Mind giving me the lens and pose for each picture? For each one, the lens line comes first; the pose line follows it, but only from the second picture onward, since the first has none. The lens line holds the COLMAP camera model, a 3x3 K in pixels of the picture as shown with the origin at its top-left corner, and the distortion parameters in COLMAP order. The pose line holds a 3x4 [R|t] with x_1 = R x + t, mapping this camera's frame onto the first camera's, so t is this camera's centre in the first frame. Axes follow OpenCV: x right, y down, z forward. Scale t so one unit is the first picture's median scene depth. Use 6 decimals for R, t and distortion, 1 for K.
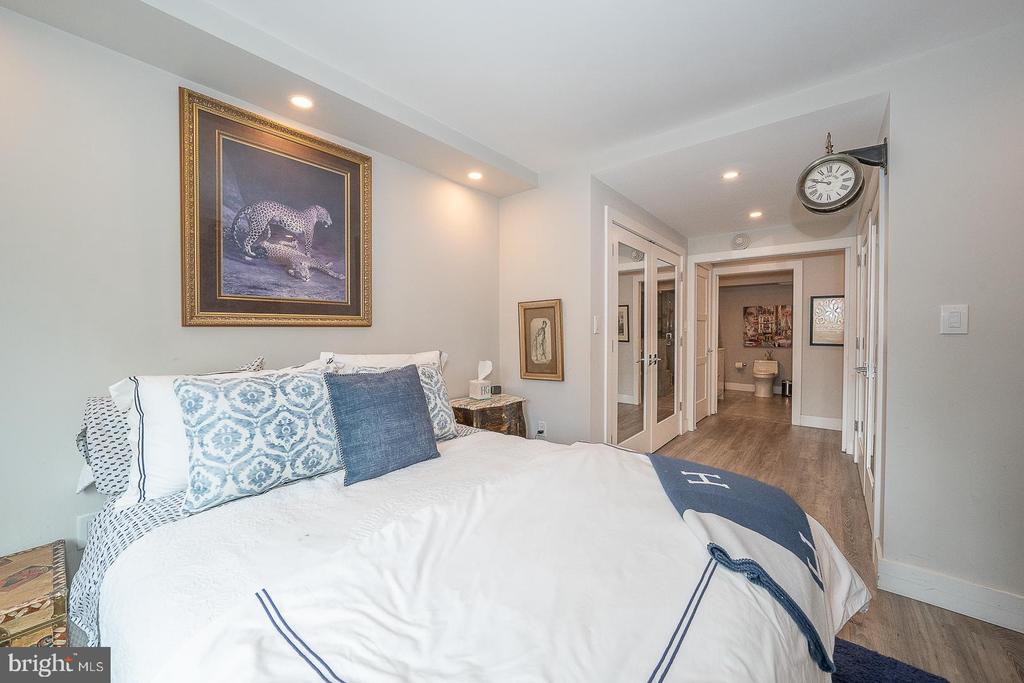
lens RADIAL K [[387.1, 0, 512.0], [0, 387.1, 341.5], [0, 0, 1]] dist [-0.019664, -0.000042]
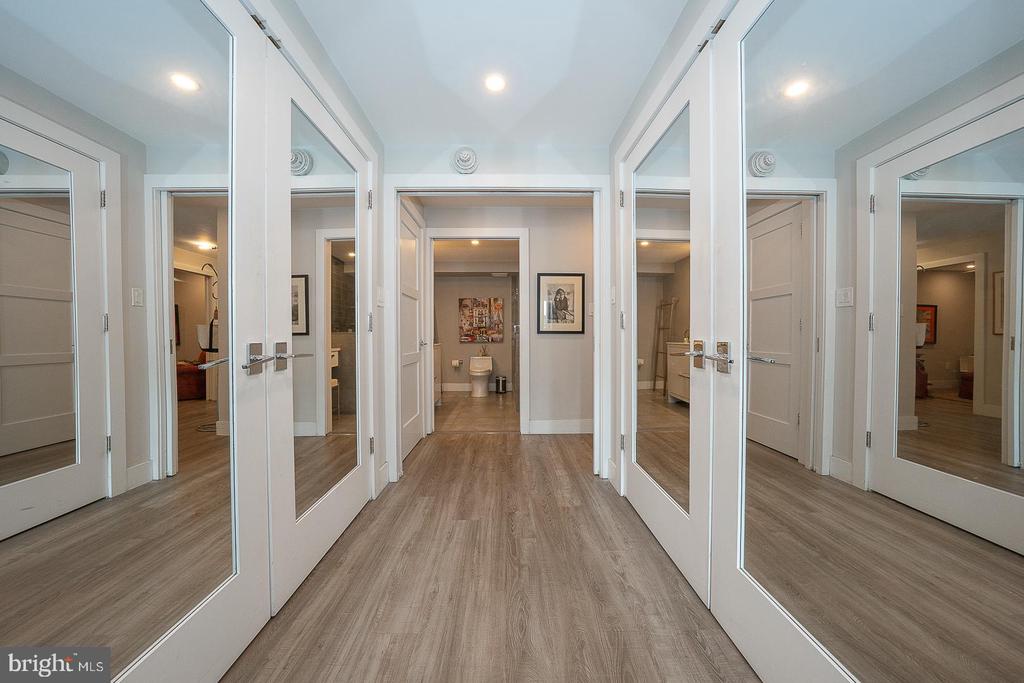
lens RADIAL K [[353.0, 0, 511.4], [0, 353.0, 337.7], [0, 0, 1]] dist [-0.014757, 0.000420]
pose [[0.759656, -0.003380, 0.650317, 0.340350], [0.018609, 0.999690, -0.016542, 0.040872], [-0.650059, 0.024668, 0.759483, 0.637397]]
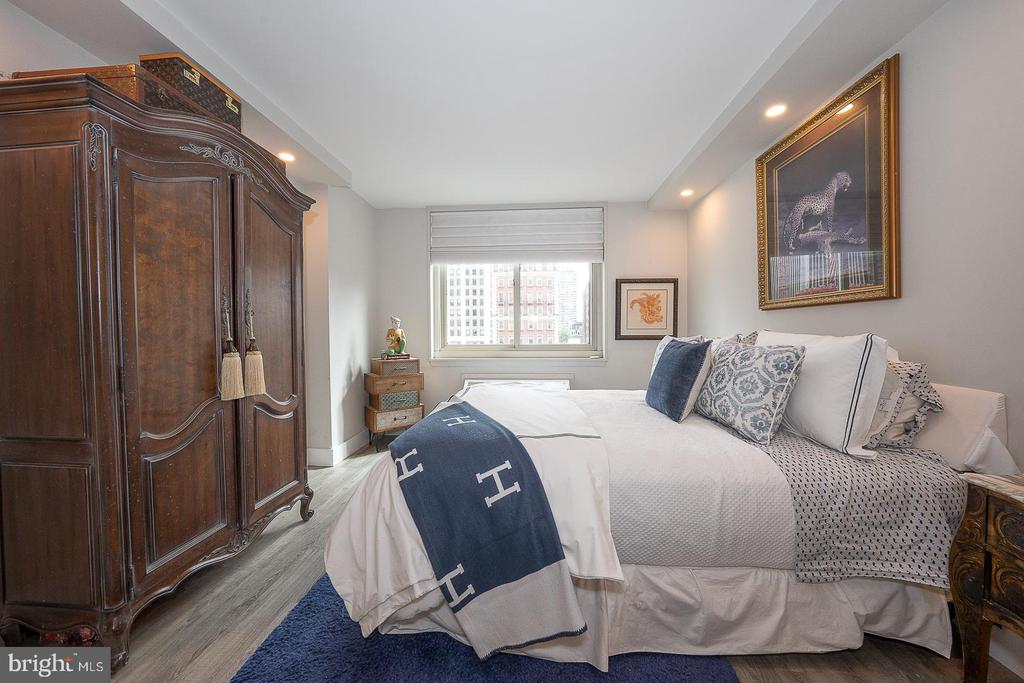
lens RADIAL K [[353.0, 0, 511.4], [0, 353.0, 337.7], [0, 0, 1]] dist [-0.014757, 0.000420]
pose [[-0.811749, 0.020072, -0.583661, 0.375533], [-0.006244, 0.999054, 0.043042, 0.007117], [0.583973, 0.038584, -0.810856, 0.735469]]
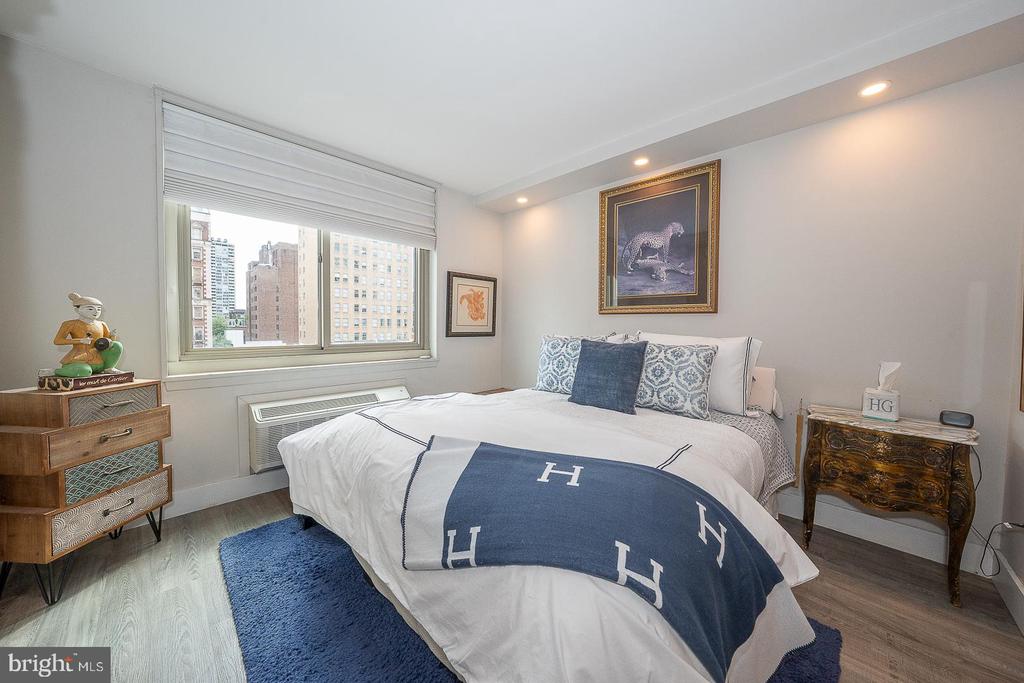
lens RADIAL K [[353.0, 0, 511.4], [0, 353.0, 337.7], [0, 0, 1]] dist [-0.014757, 0.000420]
pose [[-0.087673, 0.042982, -0.995222, 0.460470], [-0.040236, 0.998101, 0.046651, 0.006301], [0.995336, 0.044134, -0.085777, 0.335200]]
